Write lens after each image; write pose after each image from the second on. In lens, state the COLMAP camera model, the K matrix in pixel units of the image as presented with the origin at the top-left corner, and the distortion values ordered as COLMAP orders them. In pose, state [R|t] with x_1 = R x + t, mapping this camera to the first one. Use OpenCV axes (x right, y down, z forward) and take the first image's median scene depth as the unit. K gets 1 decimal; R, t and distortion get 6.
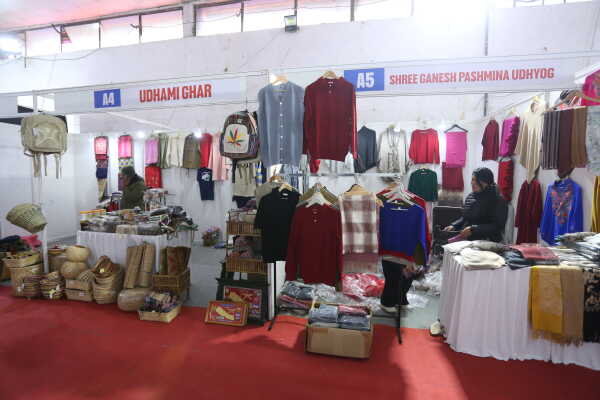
lens RADIAL K [[290.9, 0, 299.5], [0, 290.9, 201.1], [0, 0, 1]] dist [-0.030232, 0.001045]
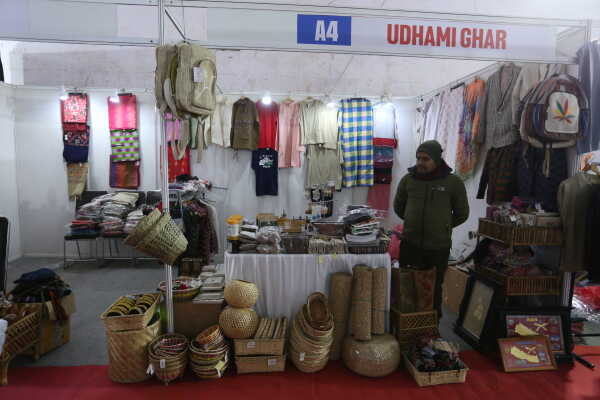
lens RADIAL K [[354.9, 0, 300.1], [0, 354.9, 202.4], [0, 0, 1]] dist [-0.031764, 0.002929]
pose [[0.957037, -0.019475, 0.289313, -0.908109], [0.011452, 0.999502, 0.029397, -0.021591], [-0.289741, -0.024821, 0.956783, 0.294375]]
